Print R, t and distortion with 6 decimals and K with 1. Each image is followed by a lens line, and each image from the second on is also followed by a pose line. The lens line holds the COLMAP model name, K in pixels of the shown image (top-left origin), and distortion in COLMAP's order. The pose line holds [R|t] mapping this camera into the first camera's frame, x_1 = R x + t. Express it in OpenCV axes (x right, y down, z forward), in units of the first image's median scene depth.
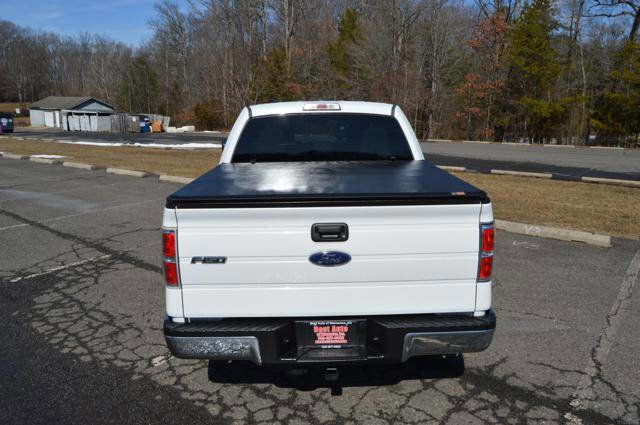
lens RADIAL K [[505.9, 0, 326.7], [0, 505.9, 212.3], [0, 0, 1]] dist [-0.094443, 0.033046]
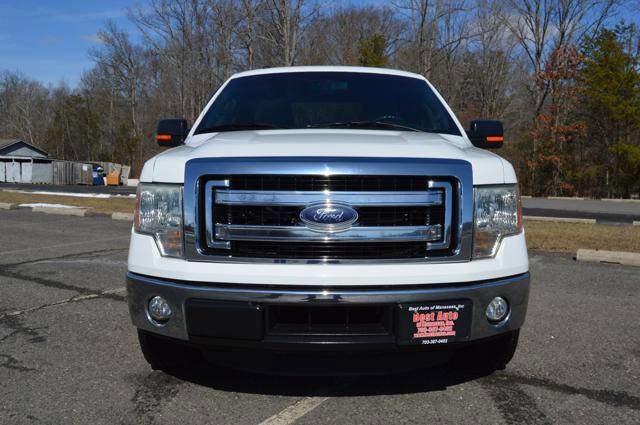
lens RADIAL K [[592.9, 0, 331.8], [0, 592.9, 207.9], [0, 0, 1]] dist [-0.066174, 0.000000]
pose [[0.994726, 0.005812, 0.102402, -0.091732], [0.007913, 0.991070, -0.133108, -0.003361], [-0.102261, 0.133216, 0.985797, 0.075631]]
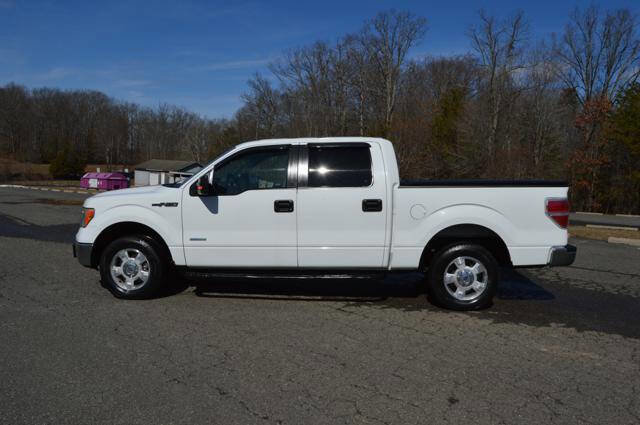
lens RADIAL K [[505.9, 0, 326.4], [0, 505.9, 212.5], [0, 0, 1]] dist [-0.094443, 0.033046]
pose [[0.994688, 0.037350, -0.095921, -0.088412], [-0.050658, 0.988814, -0.140287, 0.018959], [0.089609, 0.144401, 0.985454, -0.047511]]
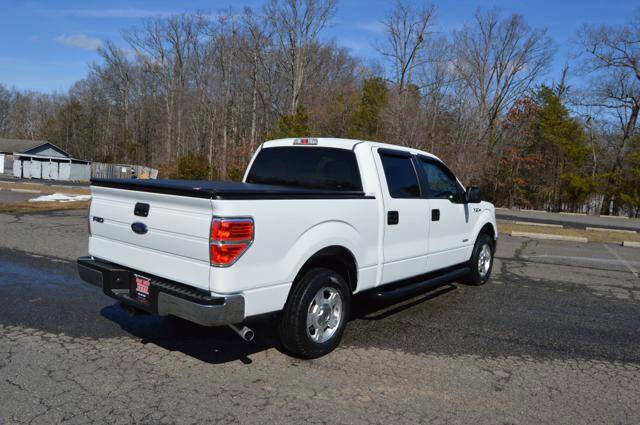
lens RADIAL K [[505.9, 0, 327.1], [0, 505.9, 212.3], [0, 0, 1]] dist [-0.094443, 0.033046]
pose [[0.964237, 0.033925, 0.262863, -0.239902], [-0.001791, 0.992586, -0.121532, -0.002594], [-0.265037, 0.116714, 0.957148, 0.046812]]
